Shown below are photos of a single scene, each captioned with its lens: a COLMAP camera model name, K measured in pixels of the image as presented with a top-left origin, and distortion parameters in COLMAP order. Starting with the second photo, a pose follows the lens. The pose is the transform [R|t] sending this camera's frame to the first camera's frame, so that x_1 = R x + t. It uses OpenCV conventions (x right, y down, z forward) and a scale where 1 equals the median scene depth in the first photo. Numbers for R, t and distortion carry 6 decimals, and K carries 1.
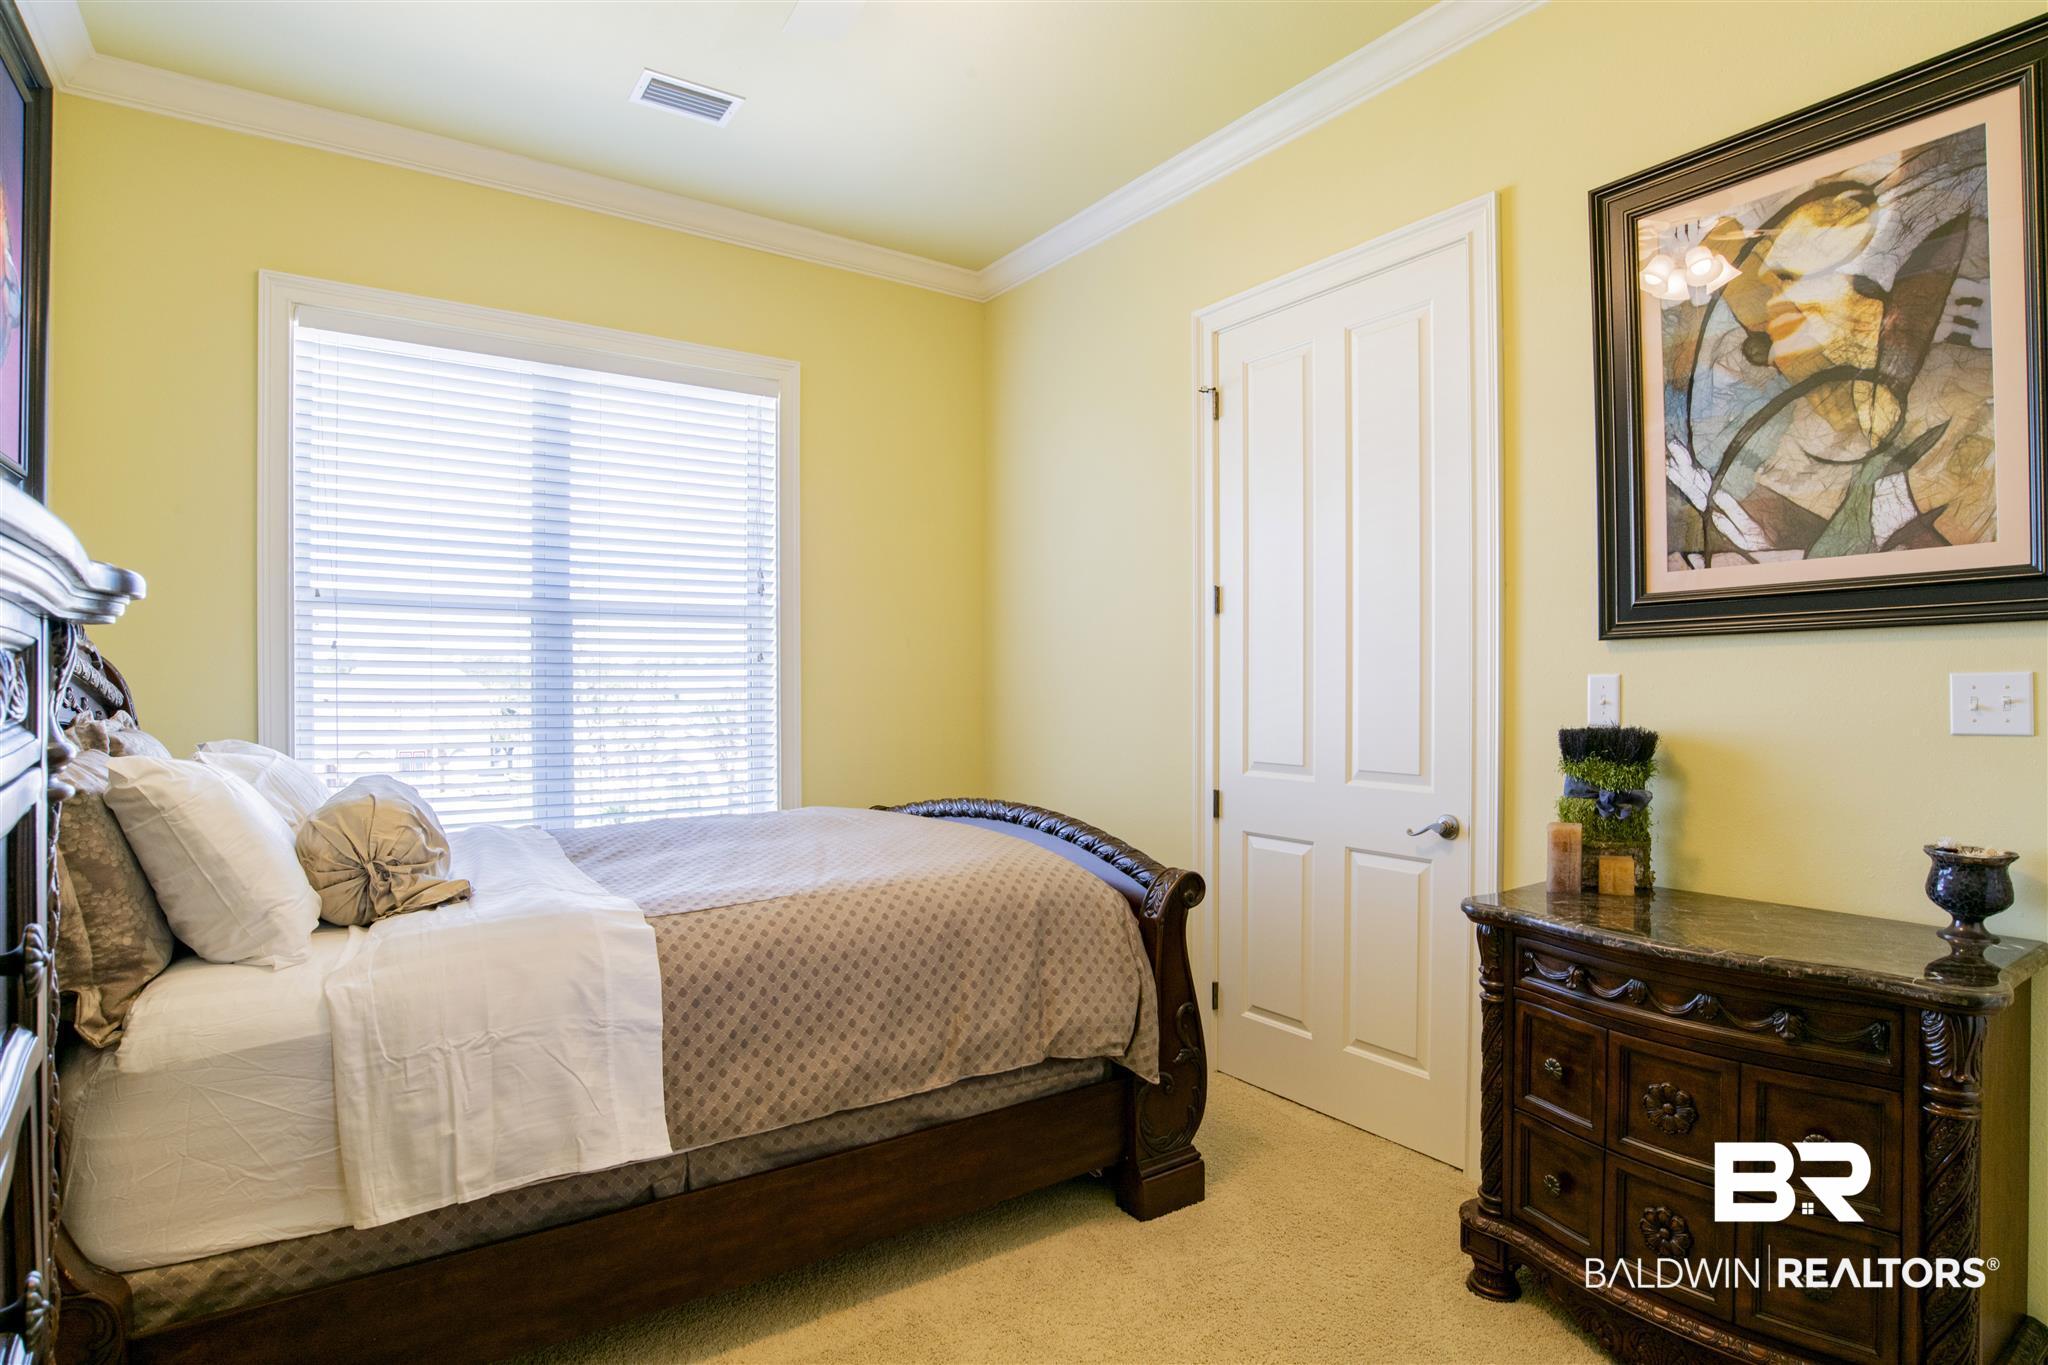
lens RADIAL K [[1076.9, 0, 1025.5], [0, 1076.9, 690.7], [0, 0, 1]] dist [-0.041058, 0.014691]
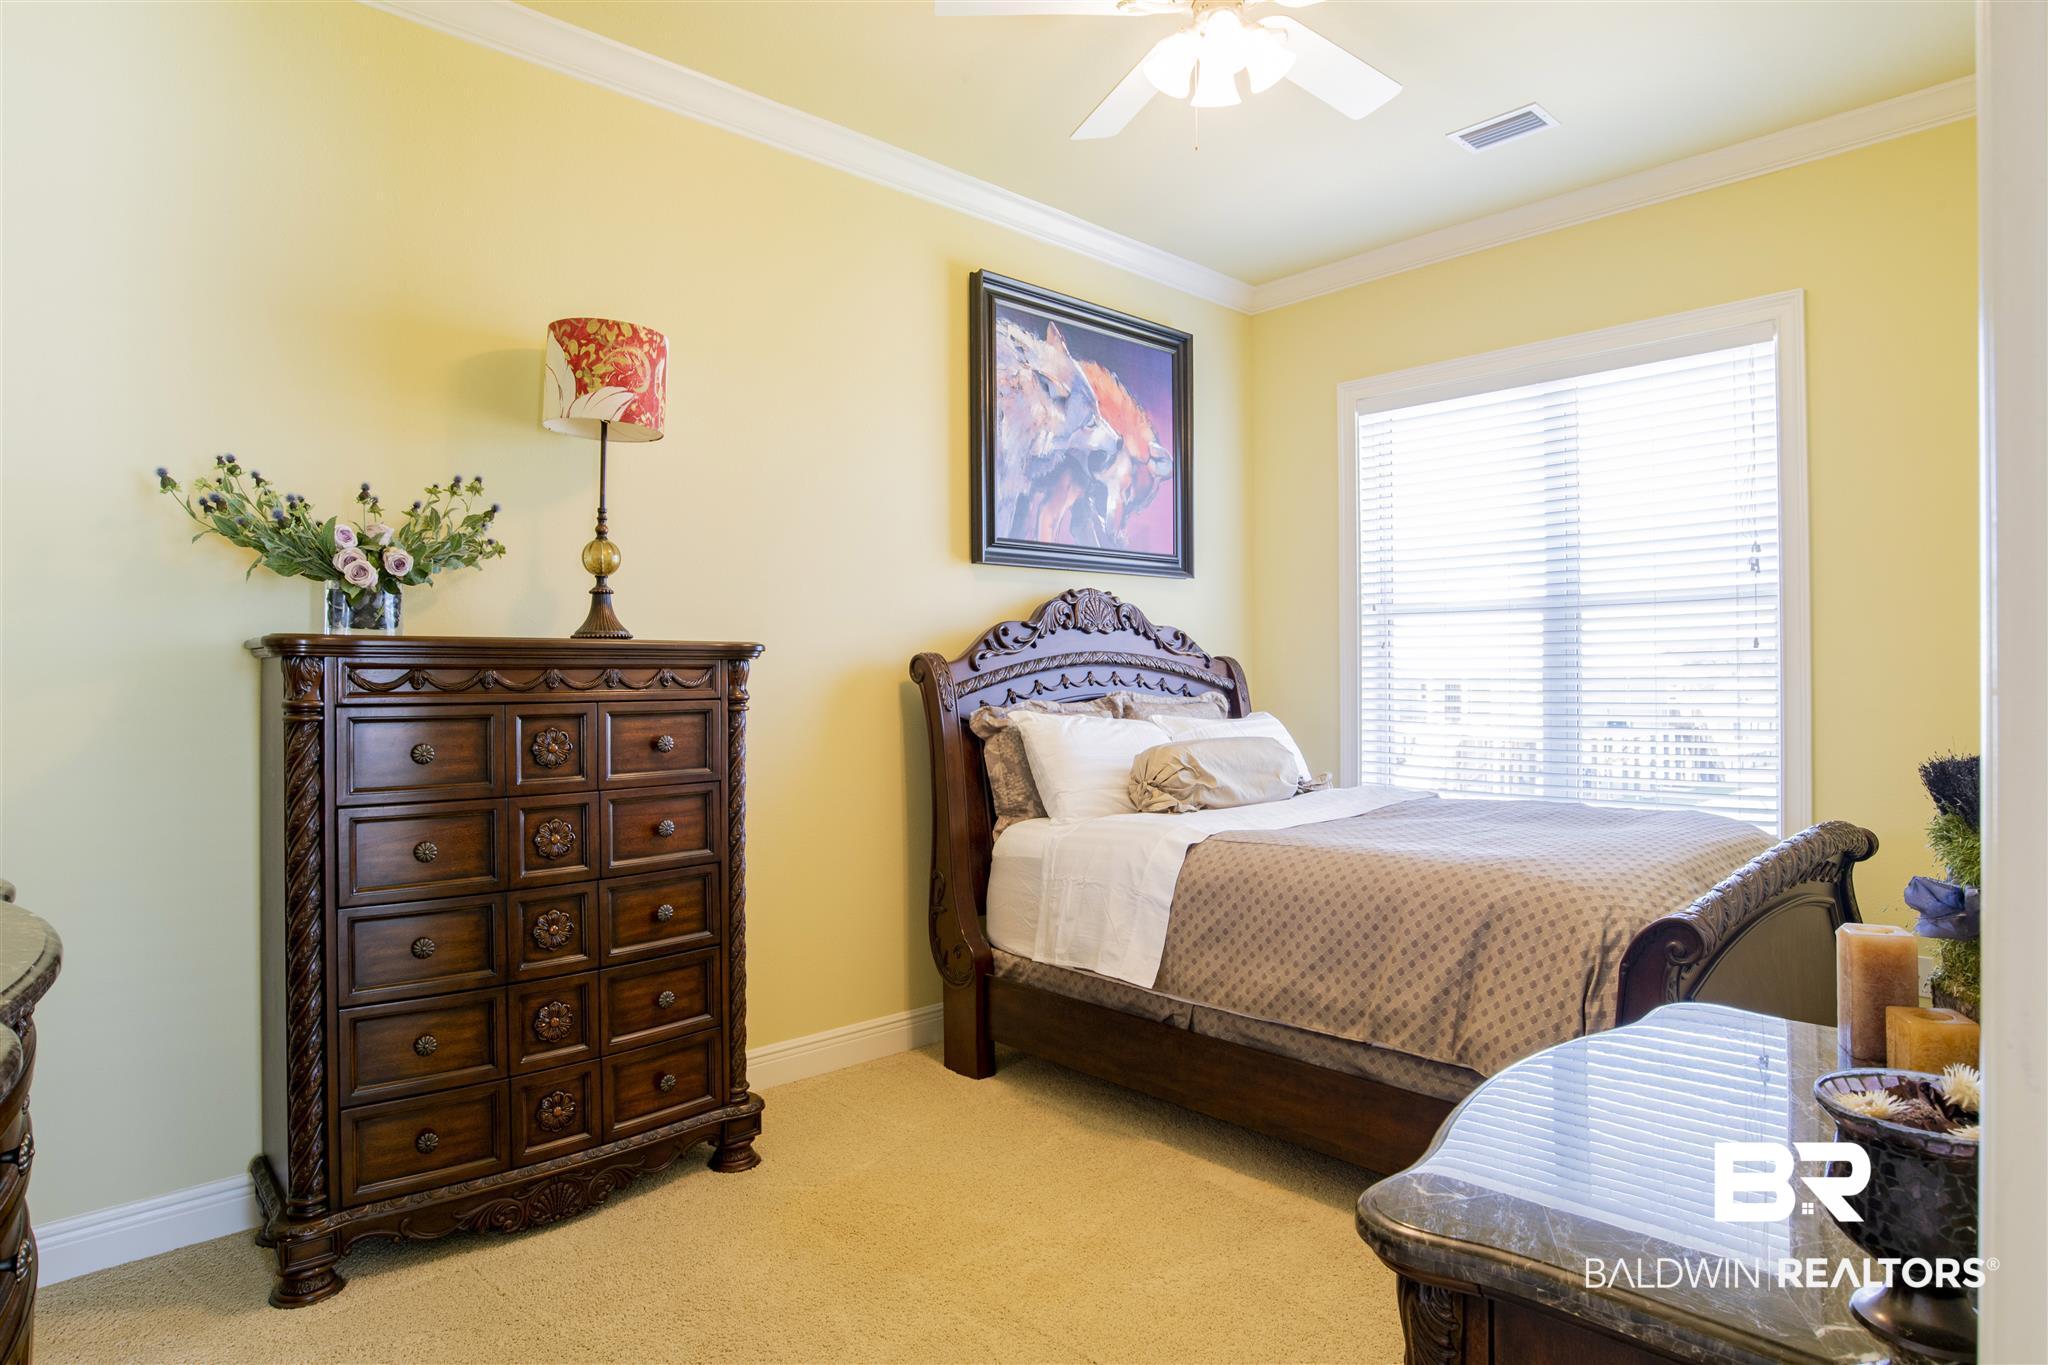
lens RADIAL K [[1153.3, 0, 1024.7], [0, 1153.3, 677.7], [0, 0, 1]] dist [-0.039368, 0.013542]
pose [[0.142924, -0.002944, -0.989729, 1.060123], [-0.003336, 0.999988, -0.003456, 0.003817], [0.989728, 0.003796, 0.142912, 0.507385]]
